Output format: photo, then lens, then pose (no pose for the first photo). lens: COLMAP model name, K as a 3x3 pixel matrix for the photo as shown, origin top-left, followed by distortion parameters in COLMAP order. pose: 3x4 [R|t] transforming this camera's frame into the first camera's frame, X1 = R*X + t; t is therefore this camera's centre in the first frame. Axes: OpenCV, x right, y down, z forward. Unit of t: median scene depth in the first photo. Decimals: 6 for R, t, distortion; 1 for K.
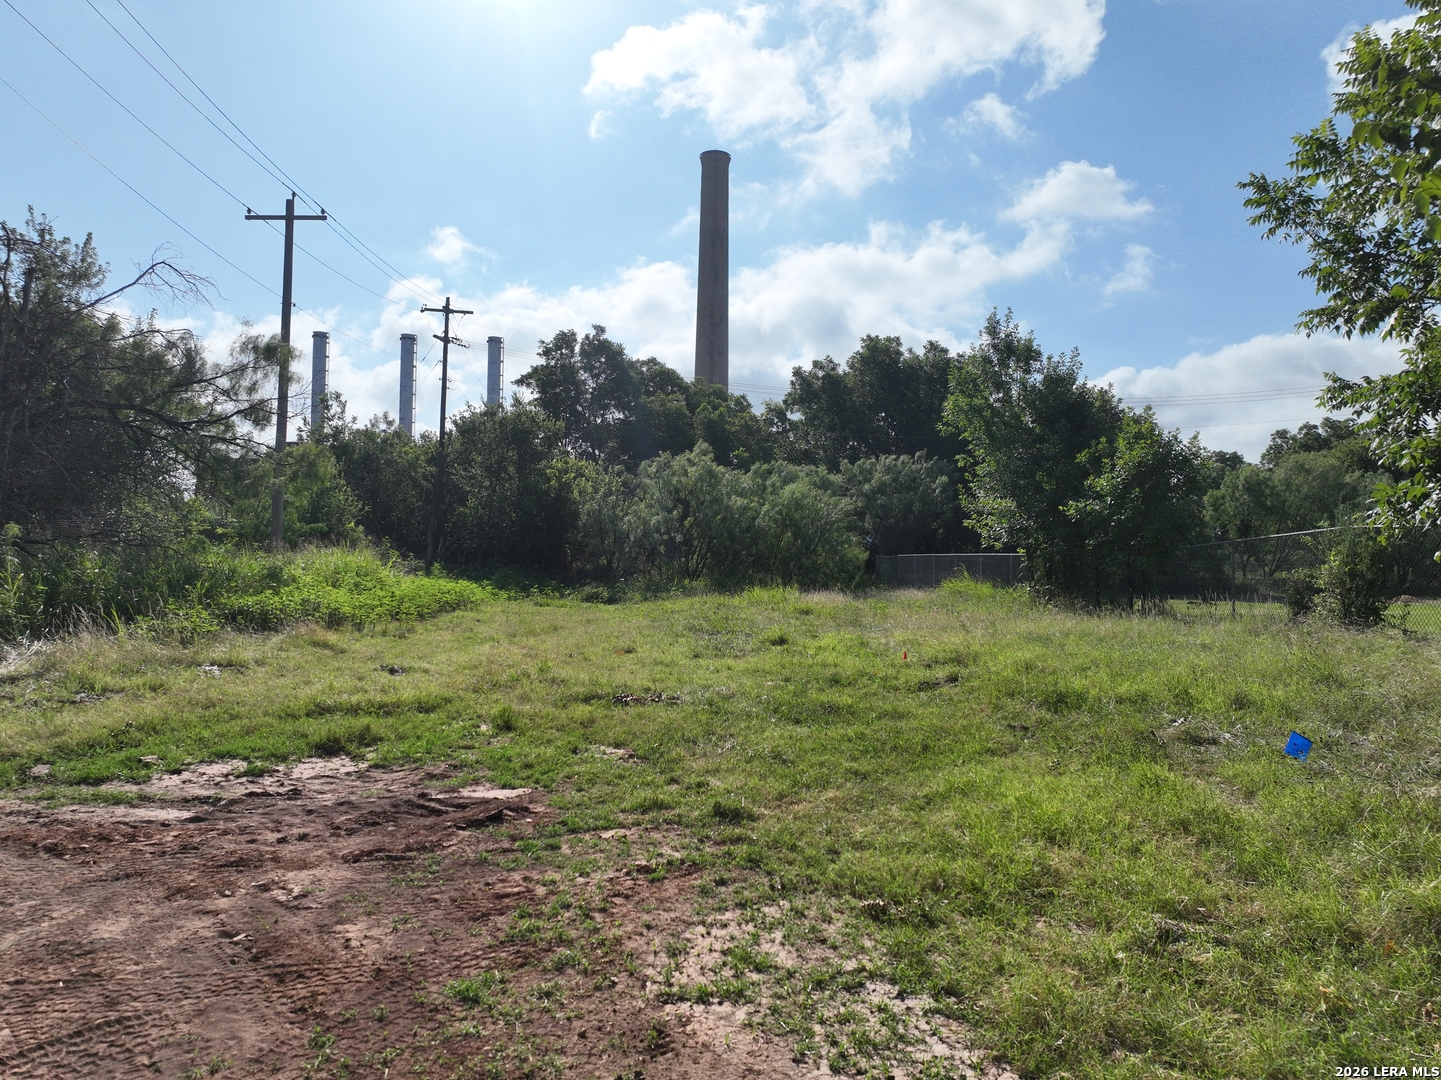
lens RADIAL K [[1007.5, 0, 725.2], [0, 1007.5, 533.3], [0, 0, 1]] dist [-0.005127, 0.009963]
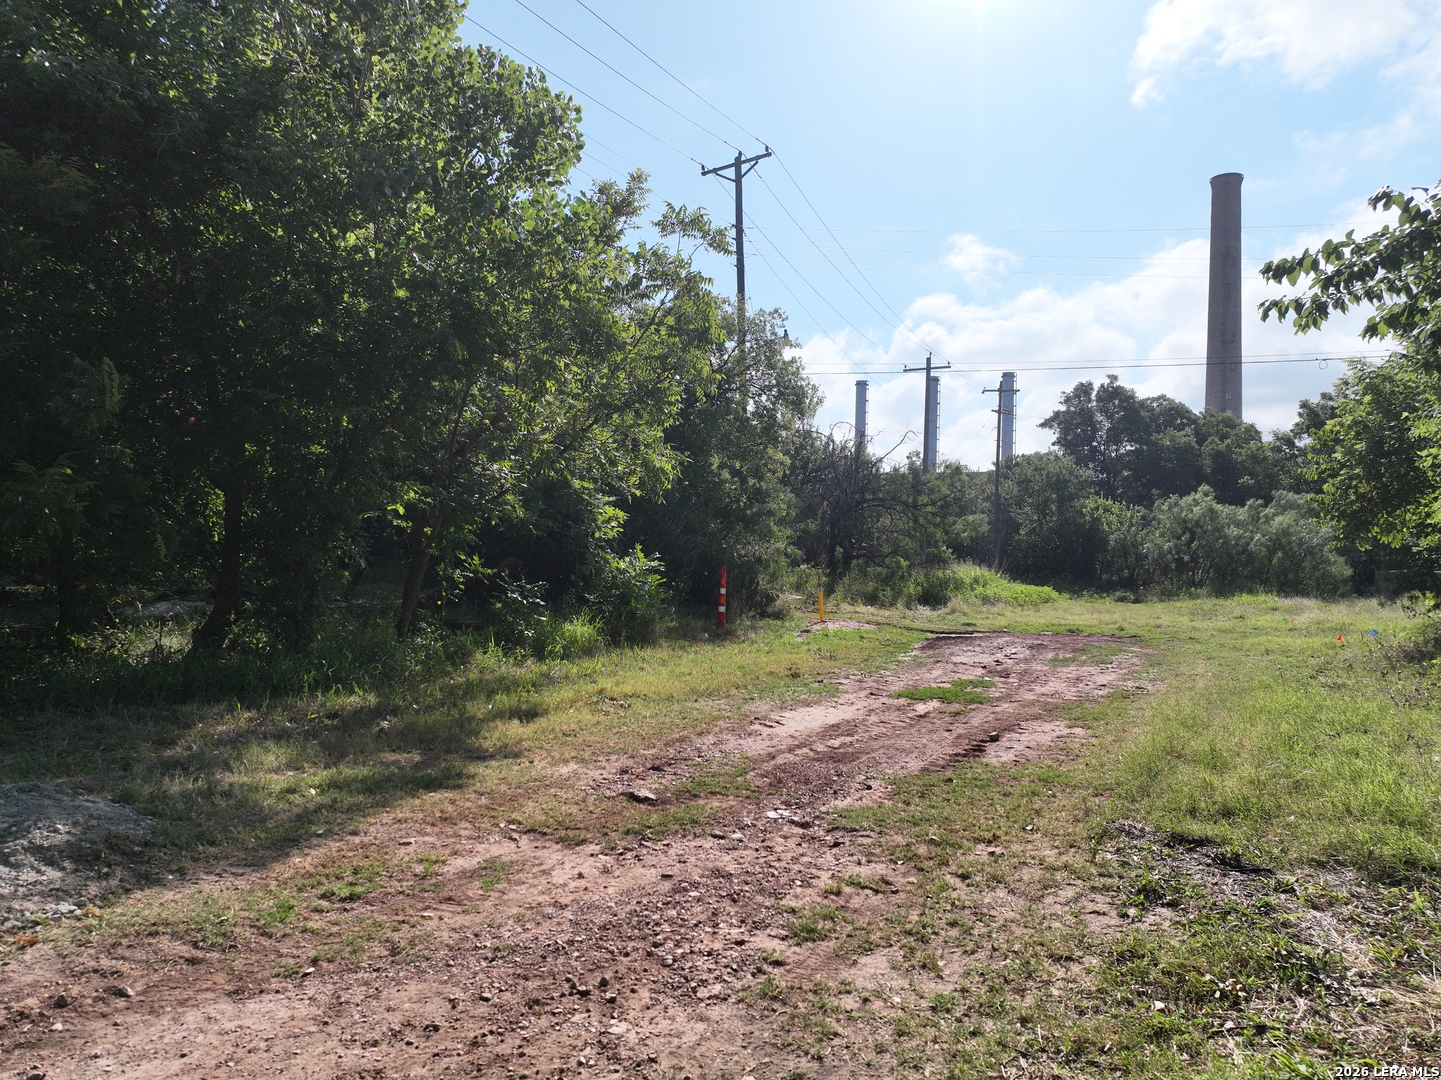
lens RADIAL K [[1007.5, 0, 725.2], [0, 1007.5, 533.3], [0, 0, 1]] dist [-0.005127, 0.009963]
pose [[0.886448, -0.011270, -0.462690, 0.028856], [0.006669, 0.999911, -0.011578, -0.015615], [0.462779, 0.007177, 0.886445, -0.457014]]
